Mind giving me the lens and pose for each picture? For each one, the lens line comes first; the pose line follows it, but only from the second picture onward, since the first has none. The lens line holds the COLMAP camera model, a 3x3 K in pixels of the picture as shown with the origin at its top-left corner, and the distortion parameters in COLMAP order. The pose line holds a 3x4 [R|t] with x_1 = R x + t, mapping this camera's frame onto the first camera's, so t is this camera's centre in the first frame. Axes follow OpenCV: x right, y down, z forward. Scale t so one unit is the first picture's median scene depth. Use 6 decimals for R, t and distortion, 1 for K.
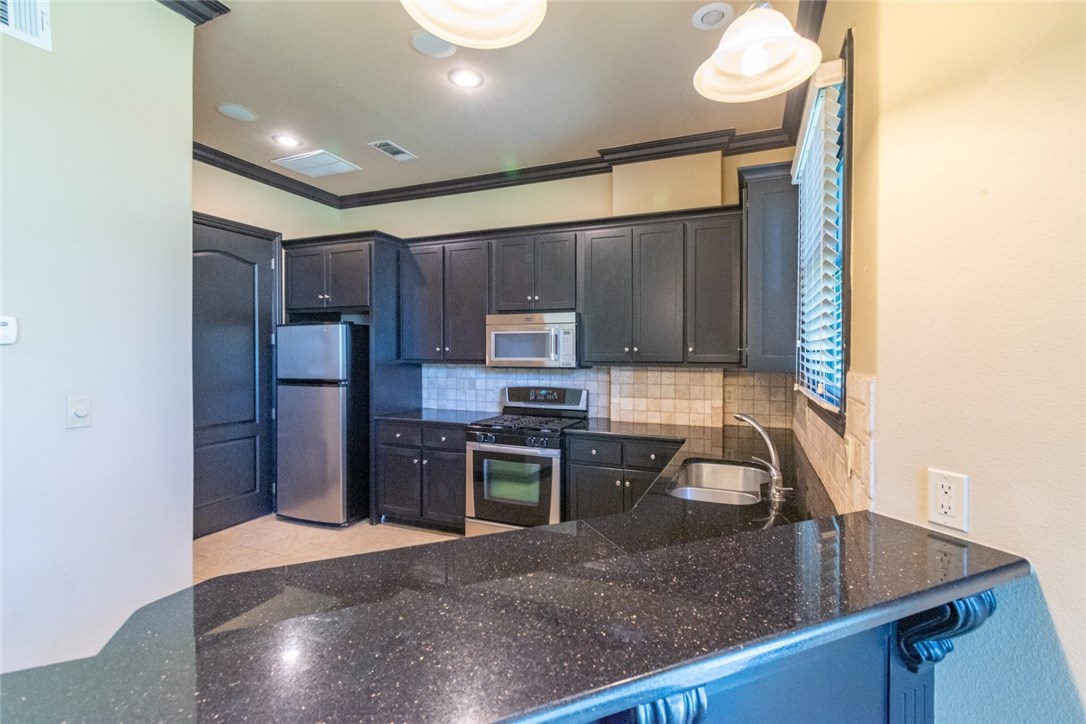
lens RADIAL K [[471.1, 0, 539.1], [0, 471.1, 359.7], [0, 0, 1]] dist [0.000816, -0.000010]
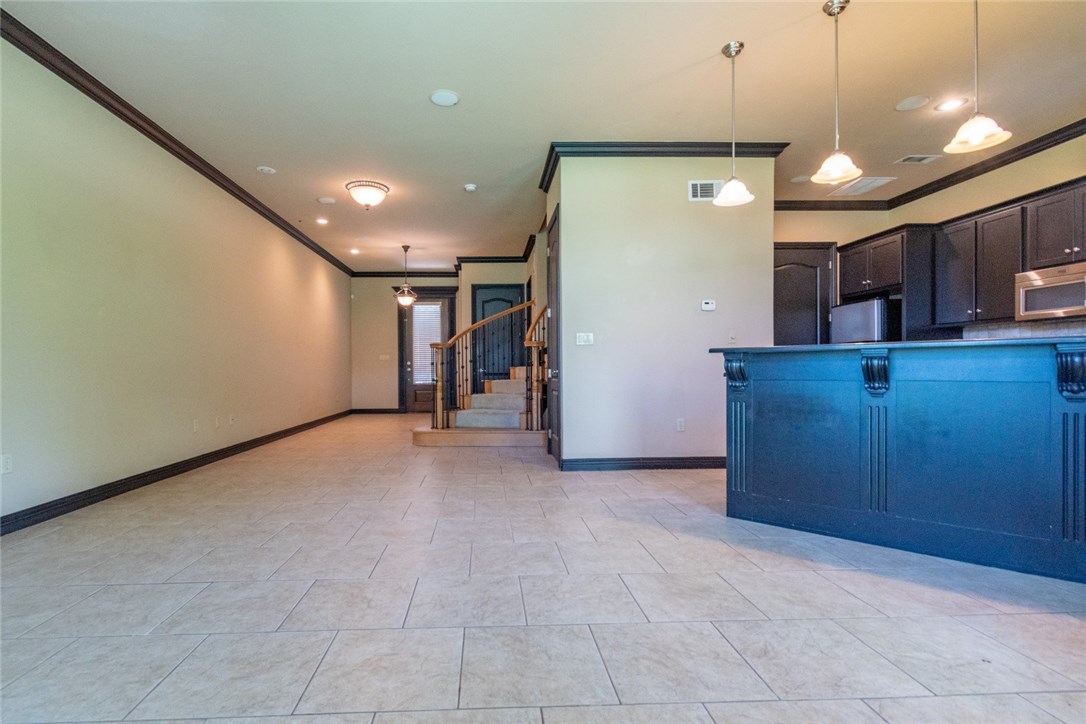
lens RADIAL K [[471.1, 0, 539.1], [0, 471.1, 359.7], [0, 0, 1]] dist [0.000816, -0.000010]
pose [[0.431414, -0.006254, -0.902132, 0.355624], [-0.009539, 0.999888, -0.011493, 0.113441], [0.902103, 0.013563, 0.431307, -0.424245]]
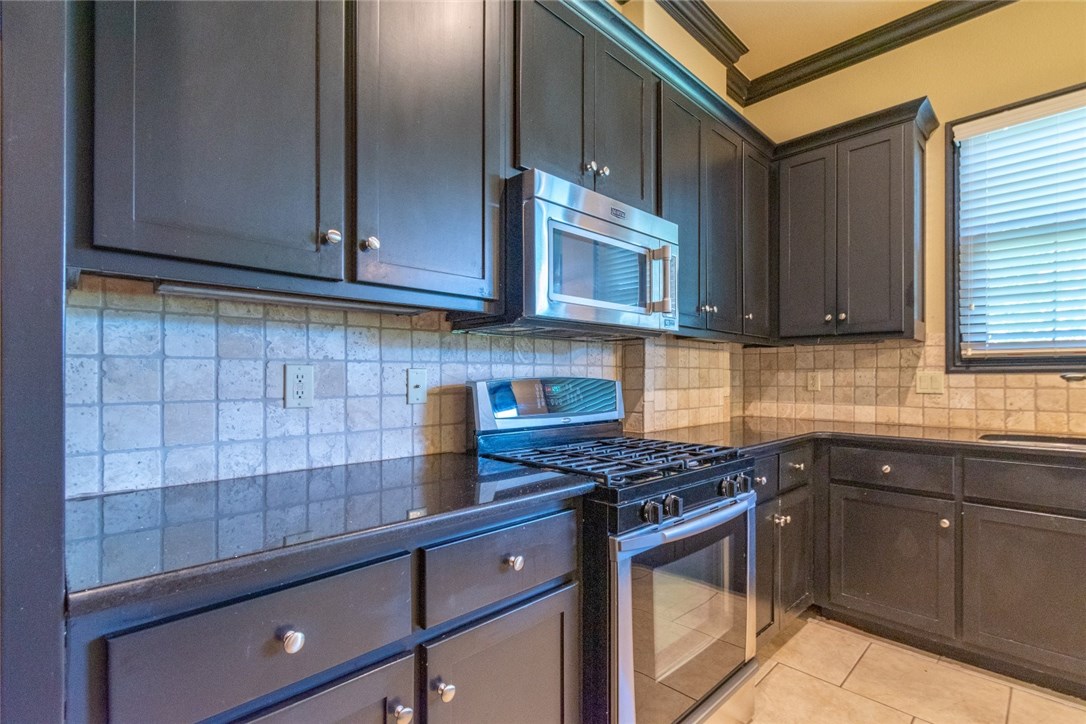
lens RADIAL K [[505.7, 0, 542.1], [0, 505.7, 379.4], [0, 0, 1]] dist [-0.000552, -0.000094]
pose [[0.383487, -0.002250, 0.923543, -0.400636], [0.018221, 0.999821, -0.005130, 0.056264], [-0.923366, 0.018795, 0.383459, 0.750607]]
